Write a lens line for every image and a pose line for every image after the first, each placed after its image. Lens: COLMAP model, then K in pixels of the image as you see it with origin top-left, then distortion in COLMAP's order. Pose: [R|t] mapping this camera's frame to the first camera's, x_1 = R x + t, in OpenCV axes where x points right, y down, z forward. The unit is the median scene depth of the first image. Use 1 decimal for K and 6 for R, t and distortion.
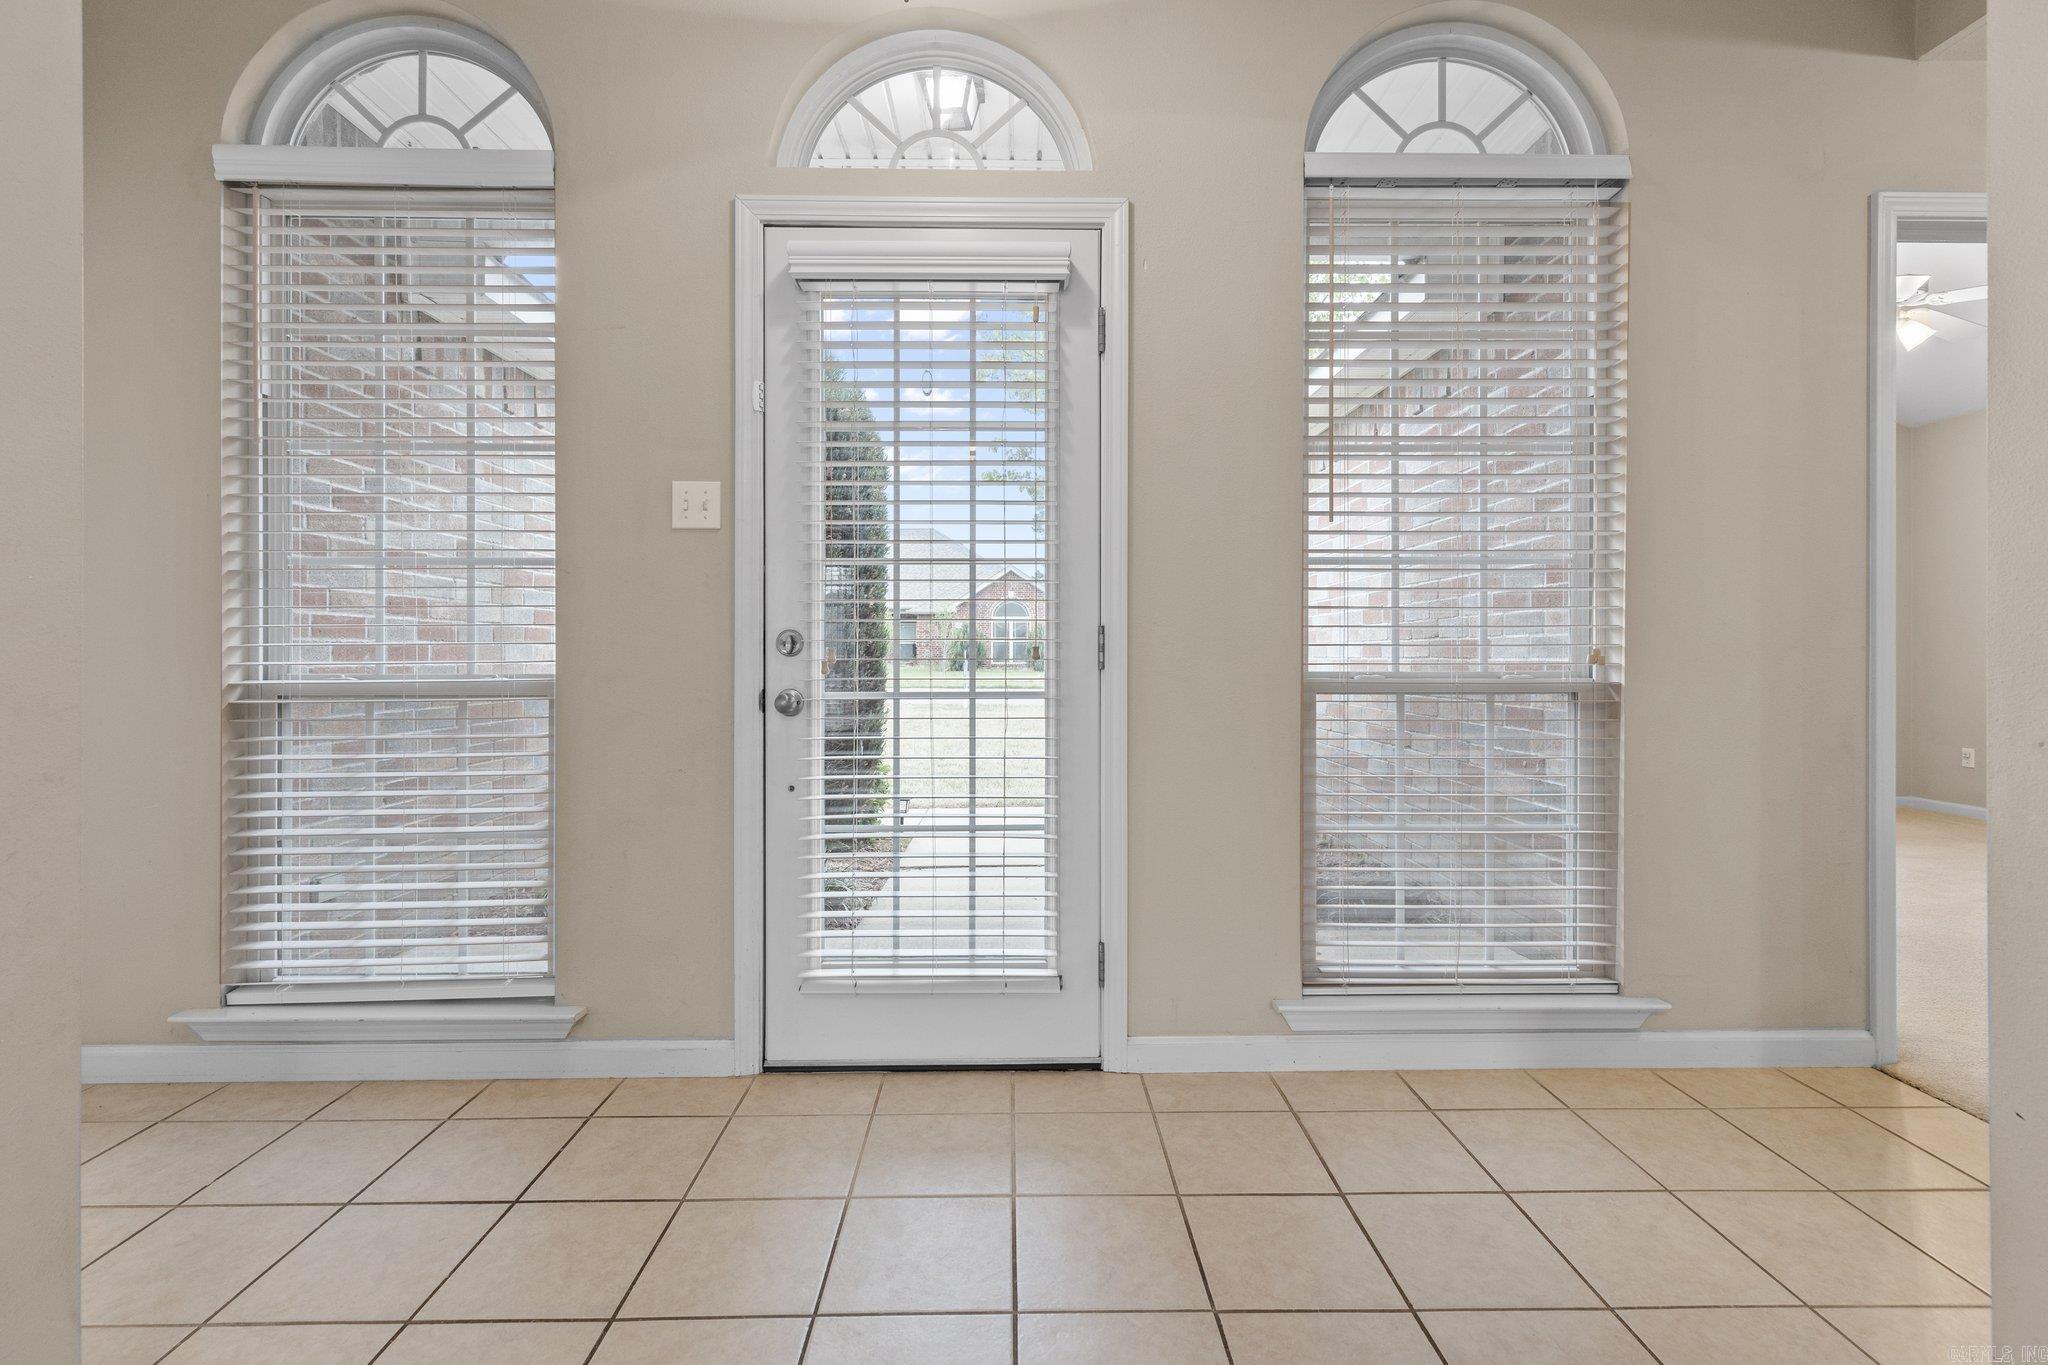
lens RADIAL K [[929.1, 0, 1030.2], [0, 929.1, 663.4], [0, 0, 1]] dist [0.005400, -0.000597]
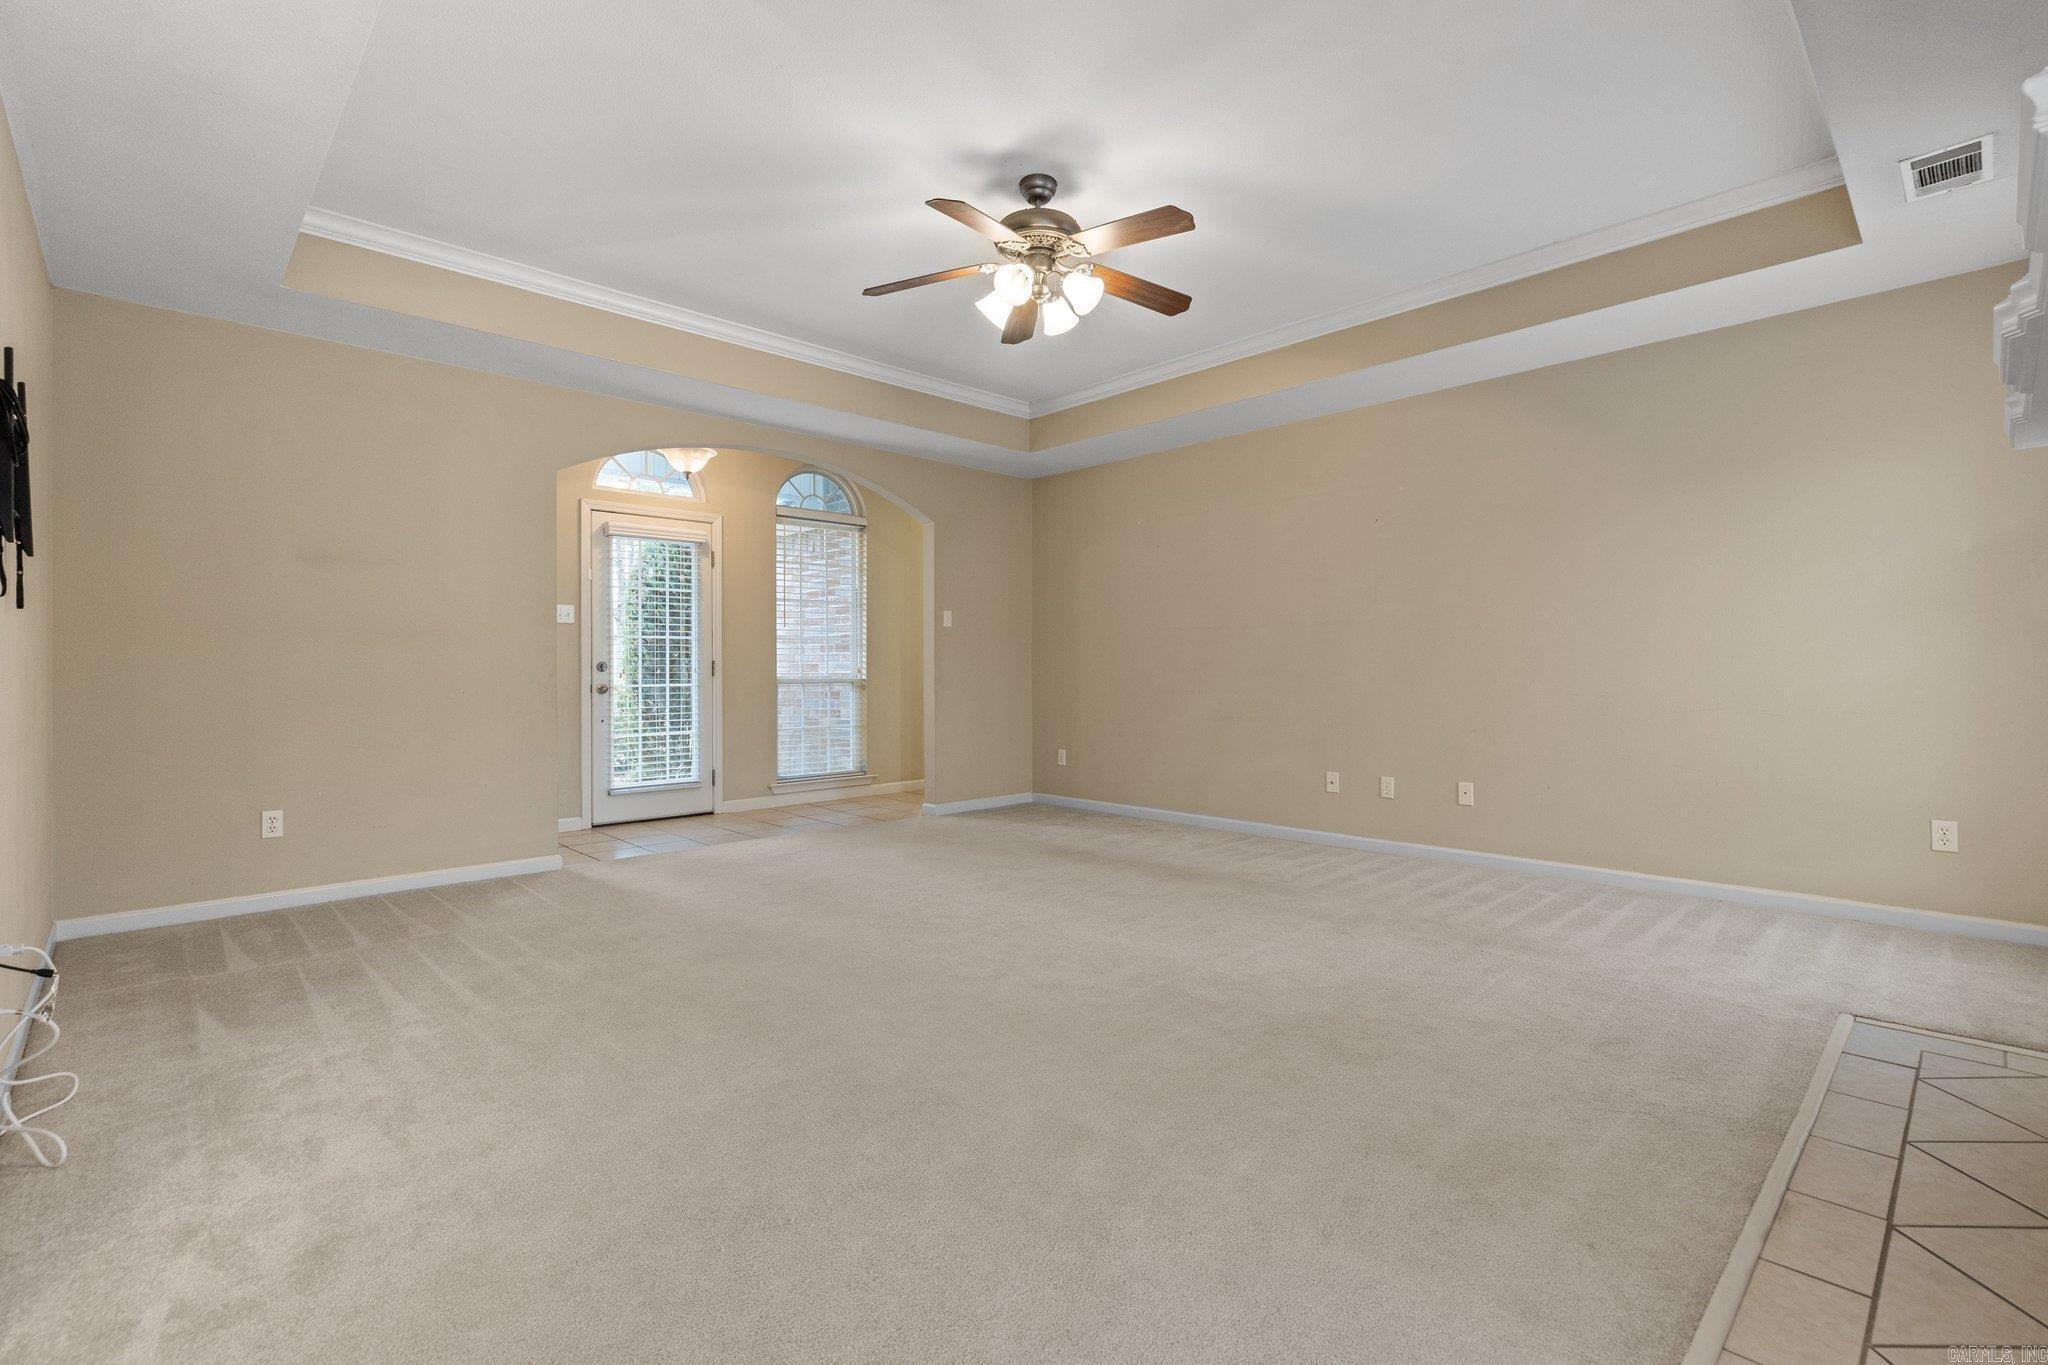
lens RADIAL K [[929.1, 0, 1016.8], [0, 929.1, 679.0], [0, 0, 1]] dist [0.005400, -0.000597]
pose [[0.745684, -0.008066, 0.666251, -1.144031], [0.001150, 0.999941, 0.010818, -0.014373], [-0.666299, -0.007301, 0.745649, -1.787393]]
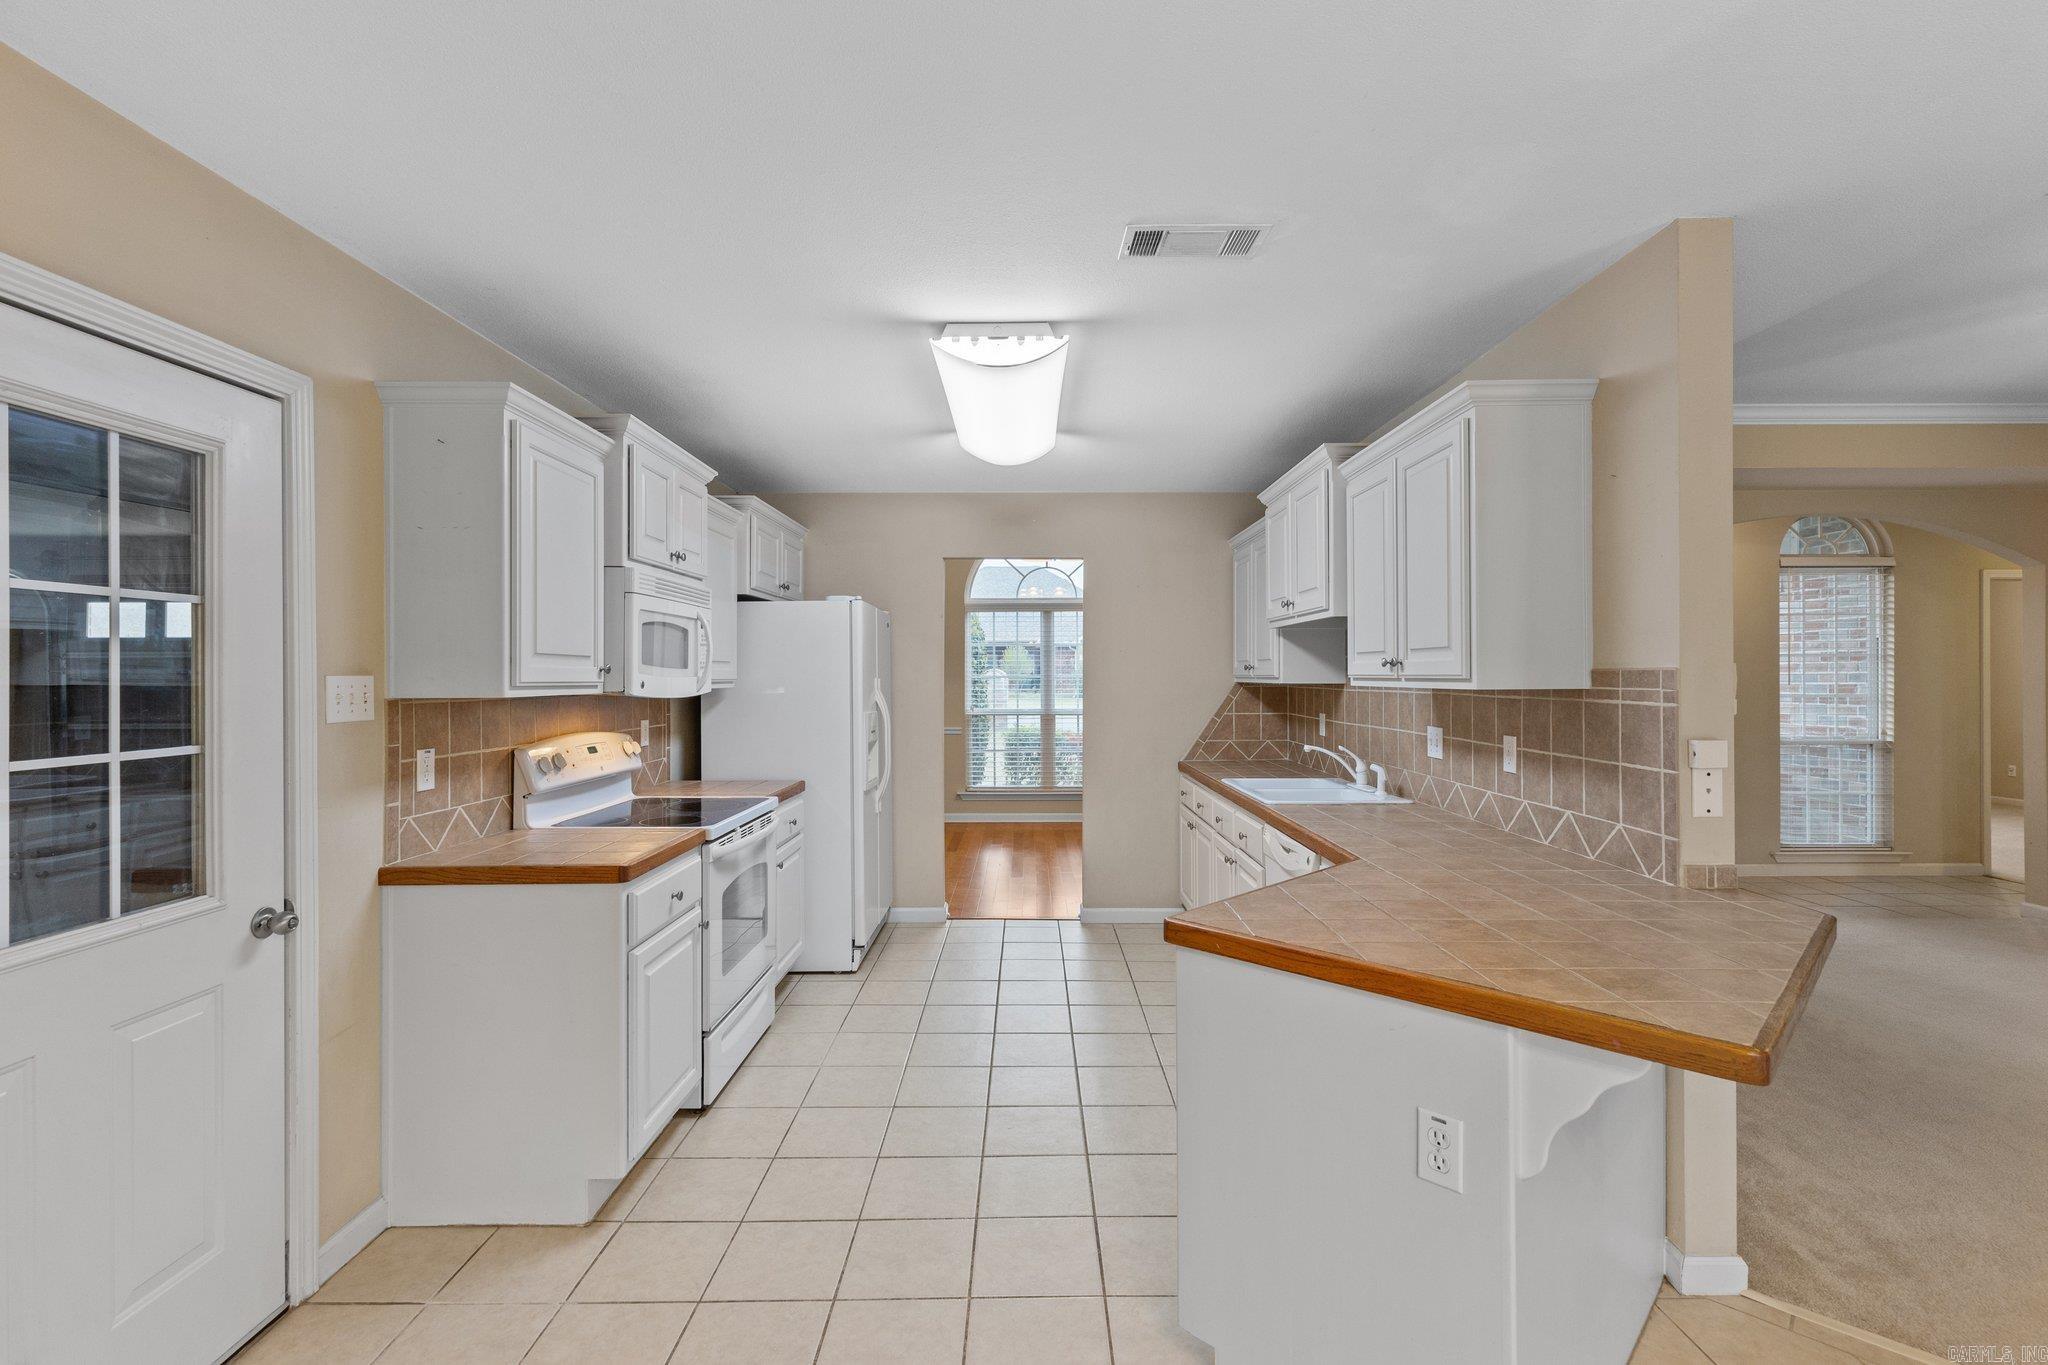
lens RADIAL K [[929.1, 0, 1029.1], [0, 929.1, 670.5], [0, 0, 1]] dist [0.005400, -0.000597]
pose [[0.999767, 0.002473, -0.021422, -1.950439], [-0.002599, 0.999979, -0.005884, -0.172645], [0.021407, 0.005938, 0.999753, -1.917860]]
